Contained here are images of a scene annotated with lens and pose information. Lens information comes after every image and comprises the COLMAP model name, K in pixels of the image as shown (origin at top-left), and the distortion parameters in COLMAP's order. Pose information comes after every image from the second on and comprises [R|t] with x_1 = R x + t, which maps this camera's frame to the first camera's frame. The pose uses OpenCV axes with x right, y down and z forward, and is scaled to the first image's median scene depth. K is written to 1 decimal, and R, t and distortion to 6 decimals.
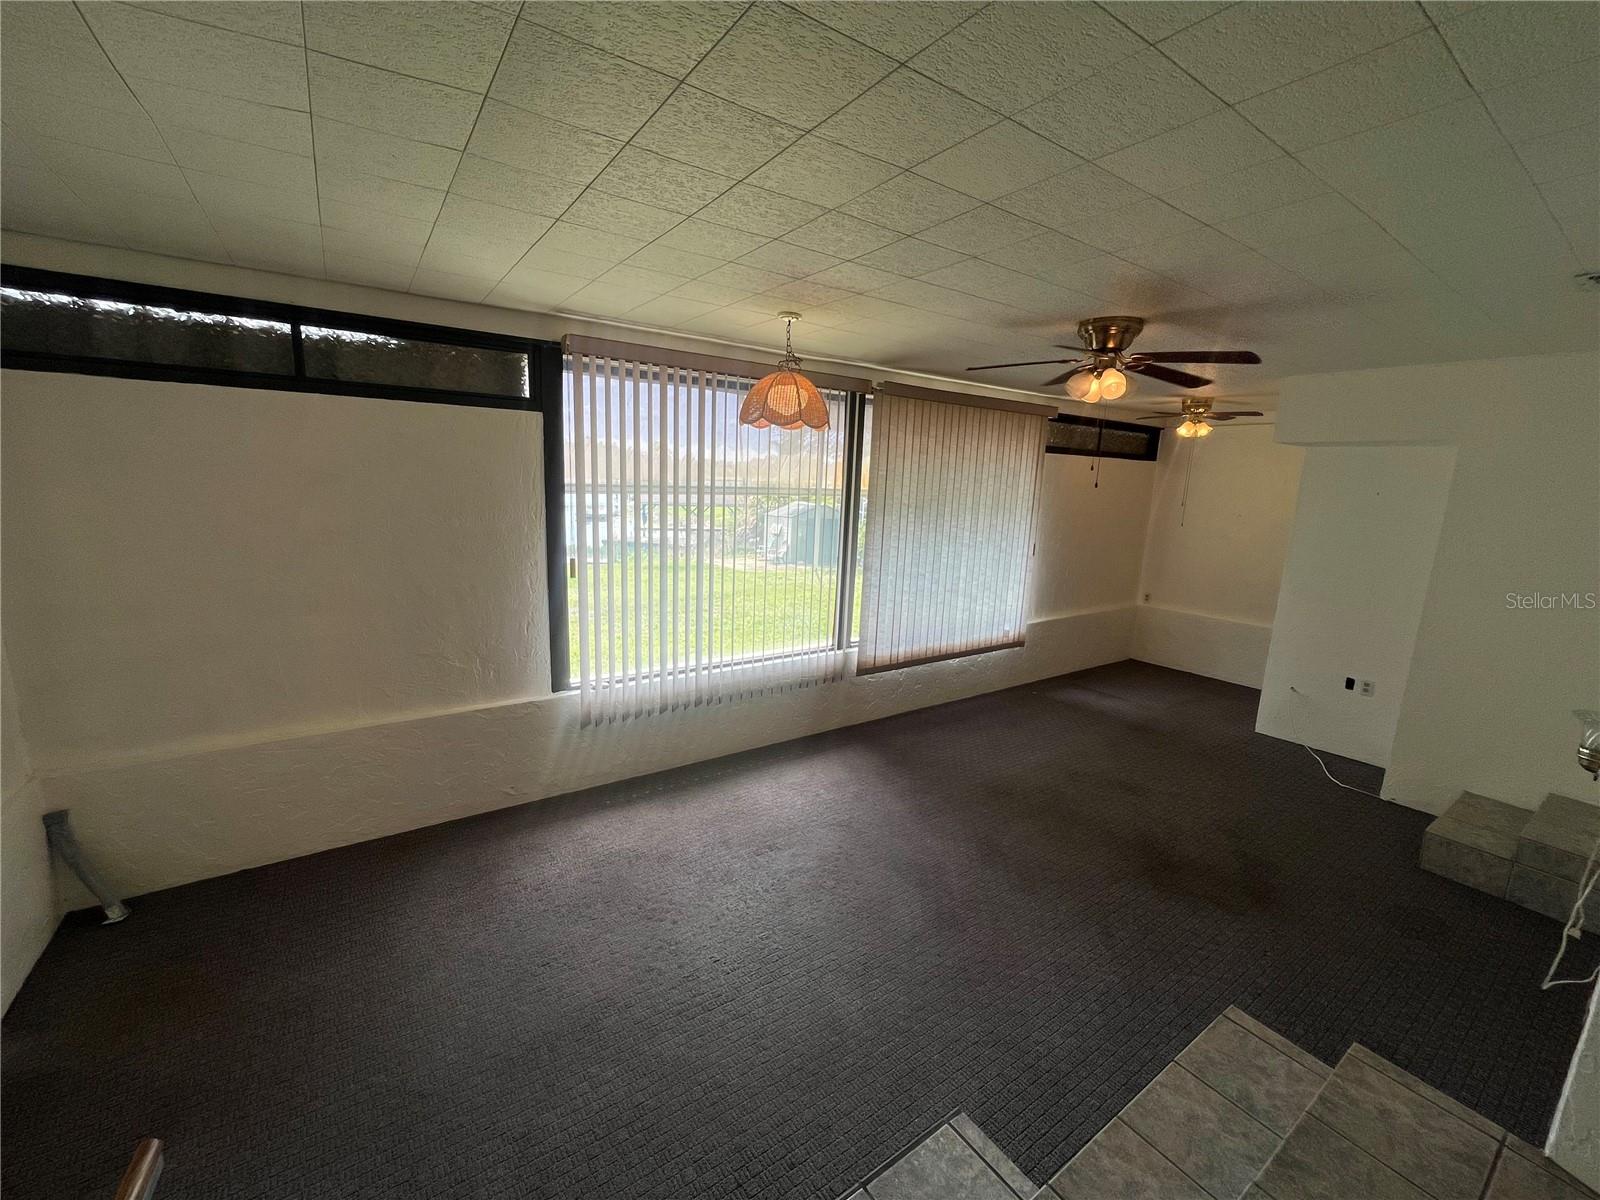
lens RADIAL K [[648.0, 0, 797.2], [0, 648.0, 599.3], [0, 0, 1]] dist [-0.002390, 0.000082]
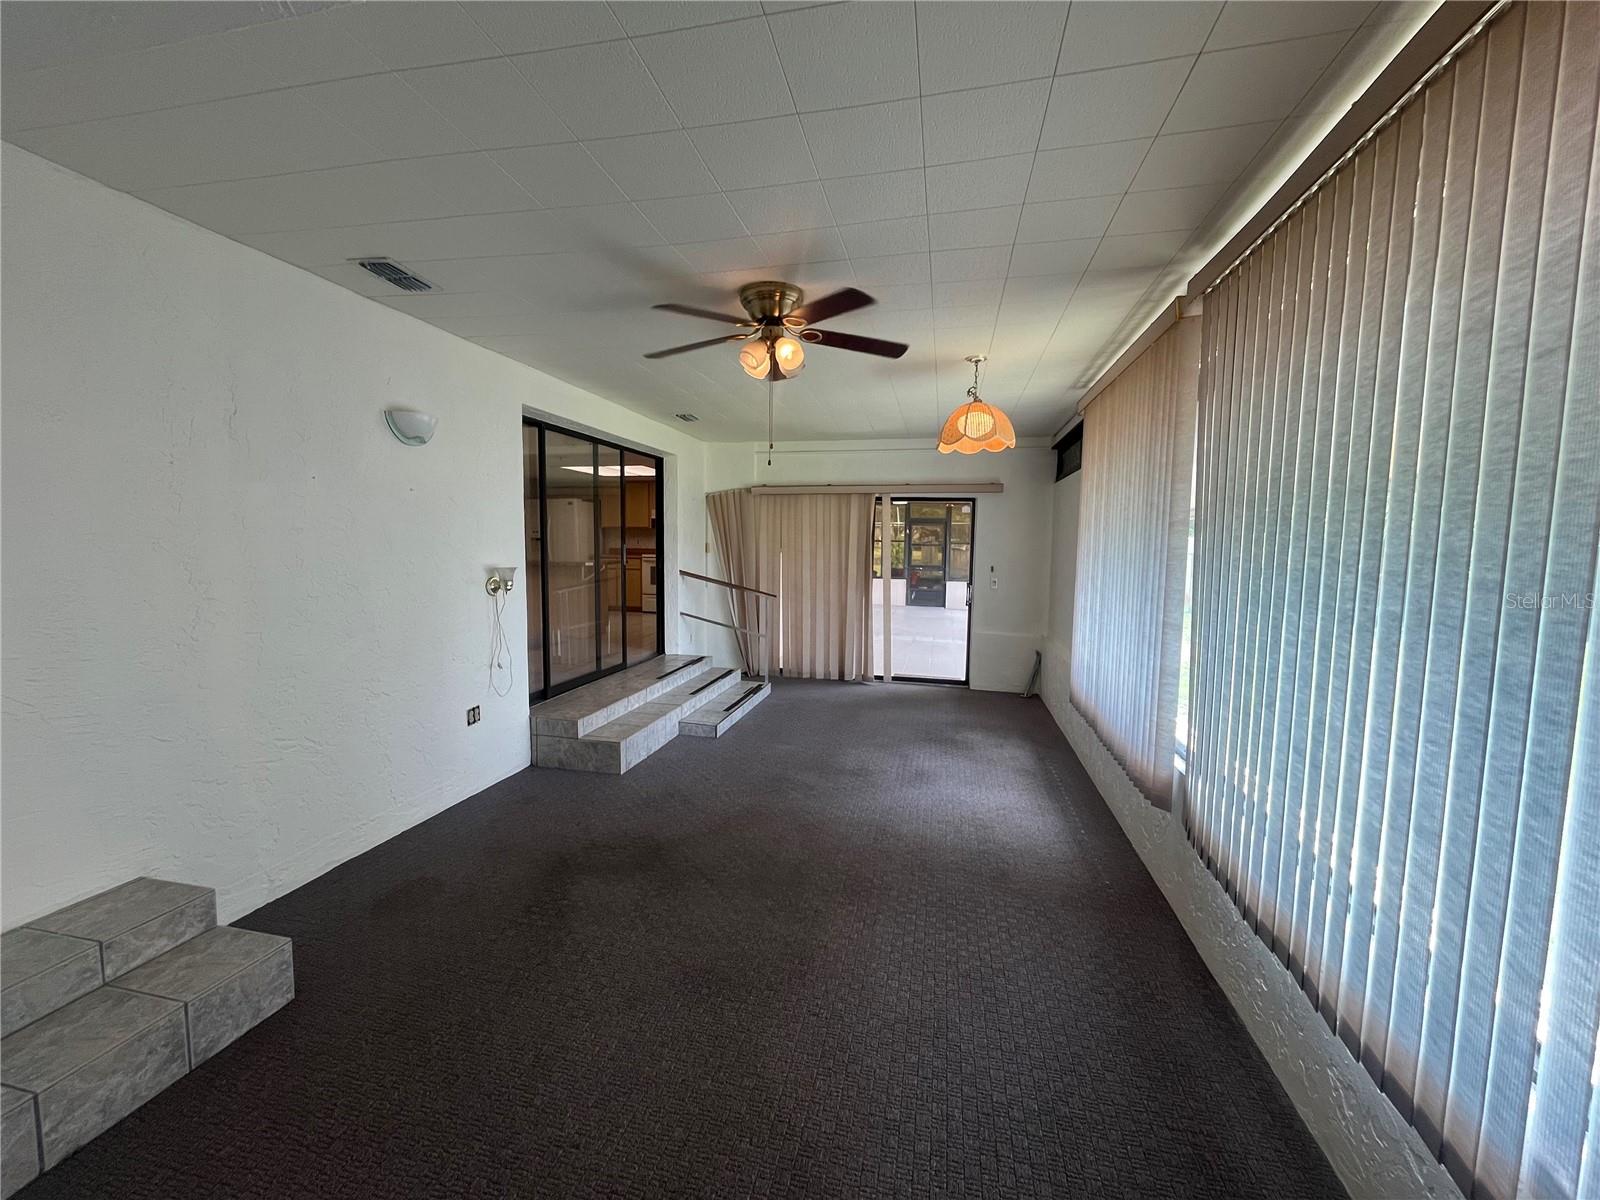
lens RADIAL K [[649.1, 0, 798.3], [0, 649.1, 599.3], [0, 0, 1]] dist [-0.003413, 0.000162]
pose [[-0.735071, 0.011355, -0.677895, 0.890153], [-0.166342, 0.966279, 0.196557, -0.150606], [0.657268, 0.257246, -0.708395, 1.459320]]
